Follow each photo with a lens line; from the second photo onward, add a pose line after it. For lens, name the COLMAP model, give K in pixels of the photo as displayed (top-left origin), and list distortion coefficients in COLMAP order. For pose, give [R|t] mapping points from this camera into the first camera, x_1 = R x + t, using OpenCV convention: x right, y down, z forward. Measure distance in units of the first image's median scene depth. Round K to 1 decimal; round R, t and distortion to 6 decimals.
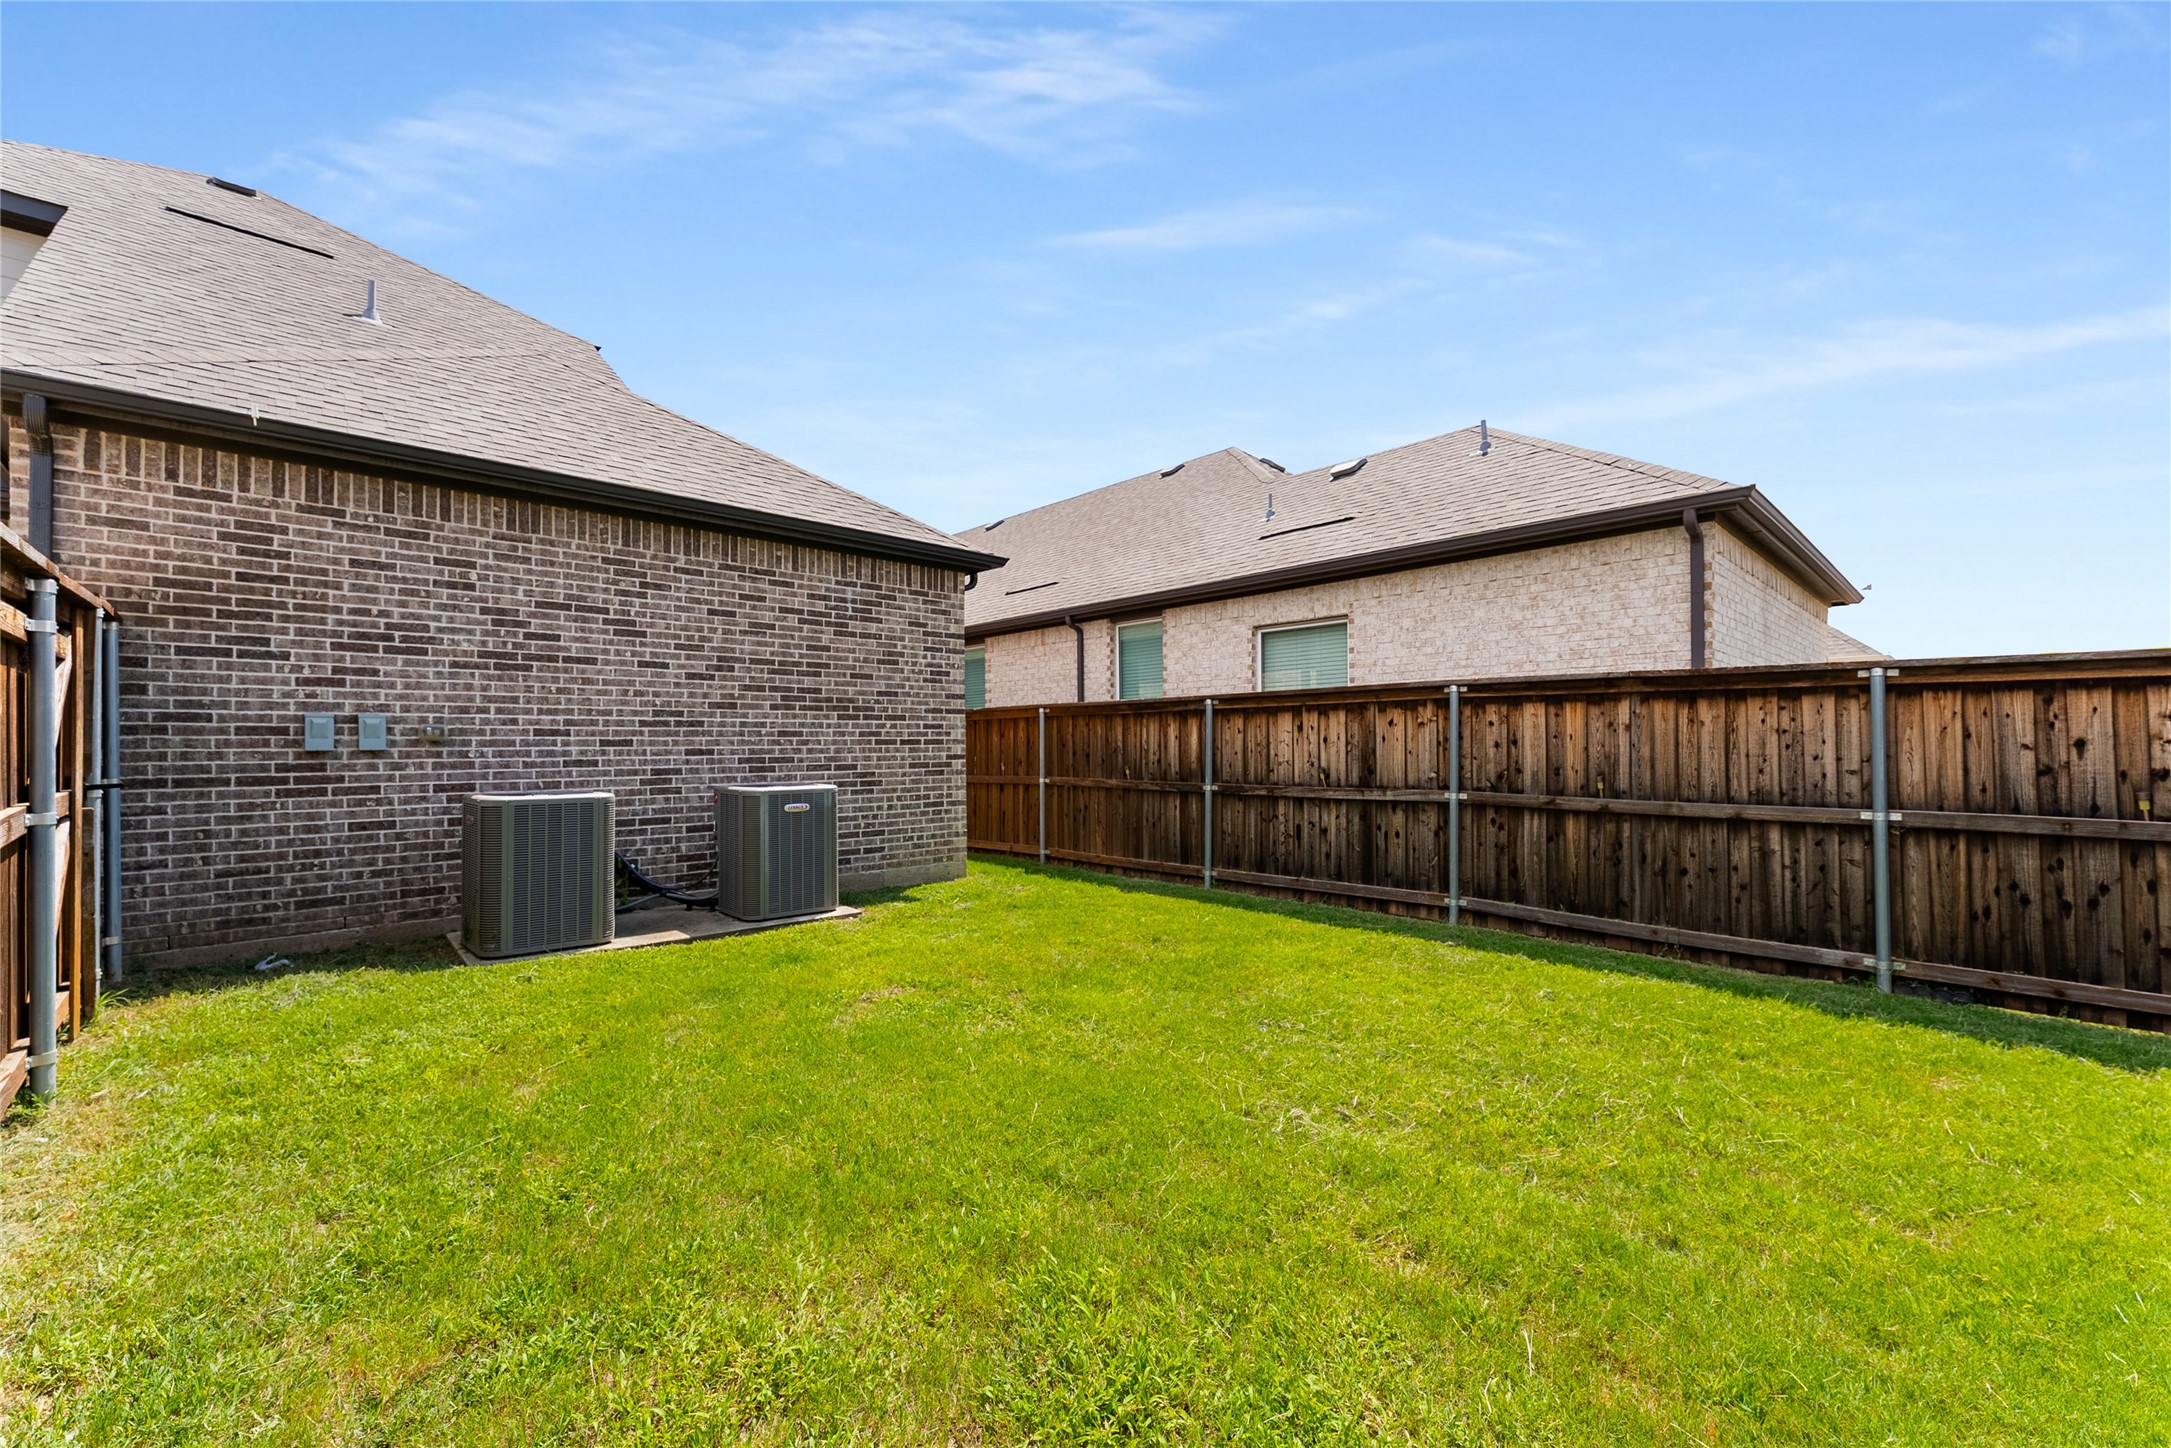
lens RADIAL K [[876.1, 0, 1085.5], [0, 876.1, 724.0], [0, 0, 1]] dist [-0.001054, 0.000093]
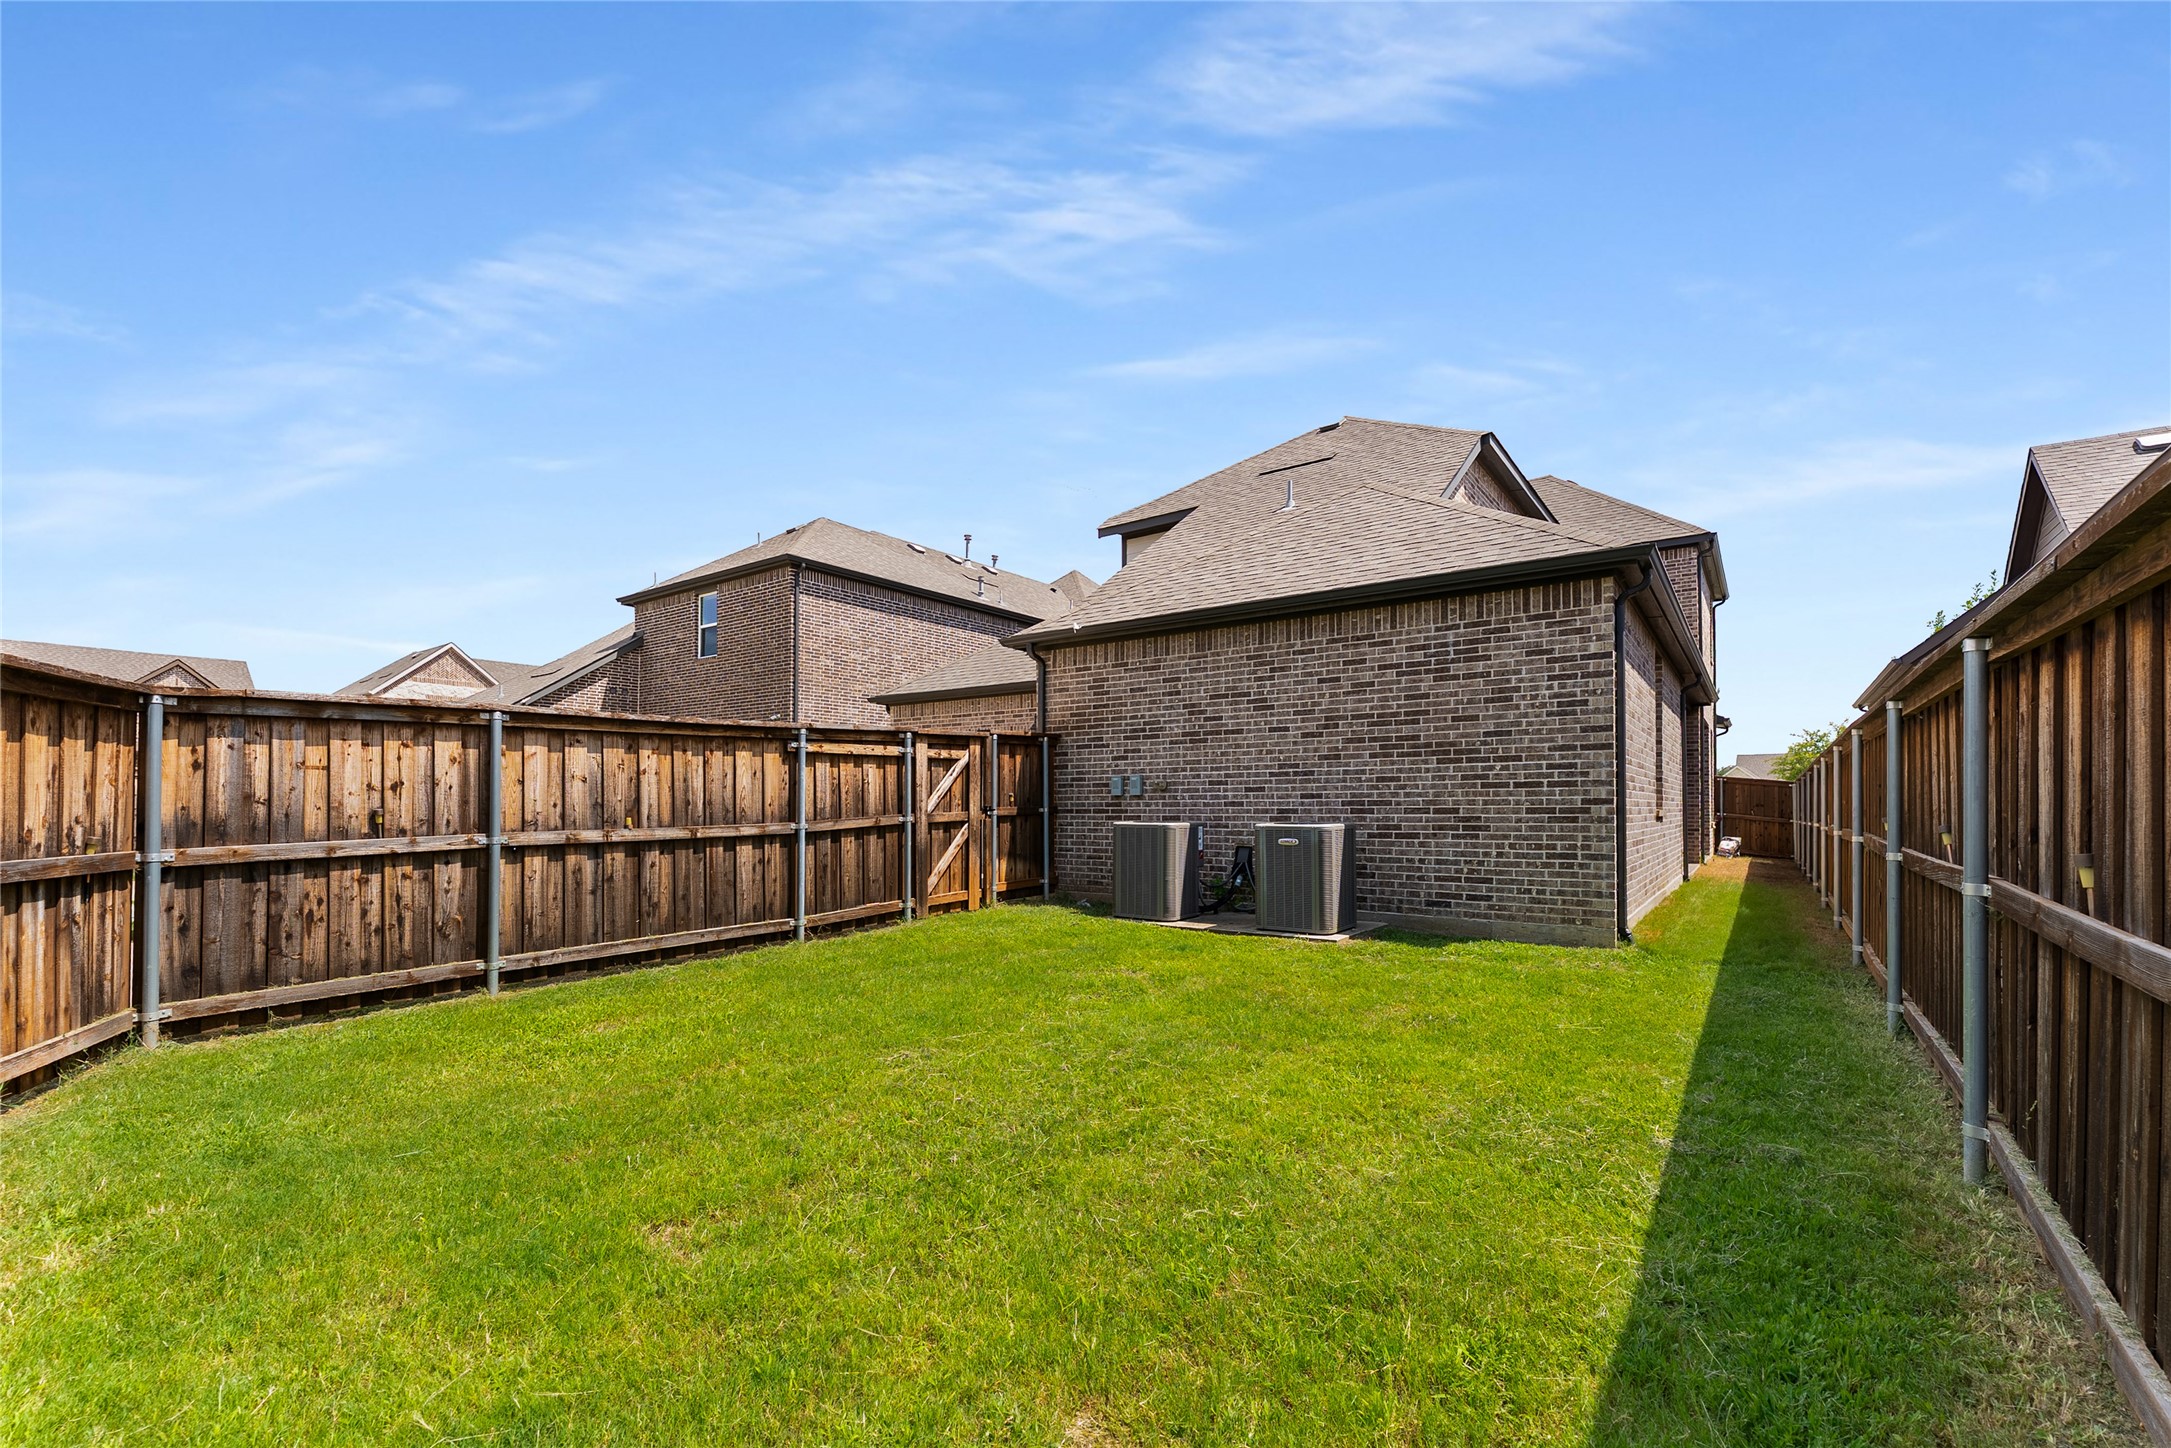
lens RADIAL K [[890.8, 0, 1084.5], [0, 890.8, 802.9], [0, 0, 1]] dist [-0.000339, -0.000216]
pose [[0.173140, -0.012893, -0.984813, 0.677704], [0.015032, 0.999832, -0.010447, 0.045825], [0.984783, -0.012995, 0.173304, 0.425746]]
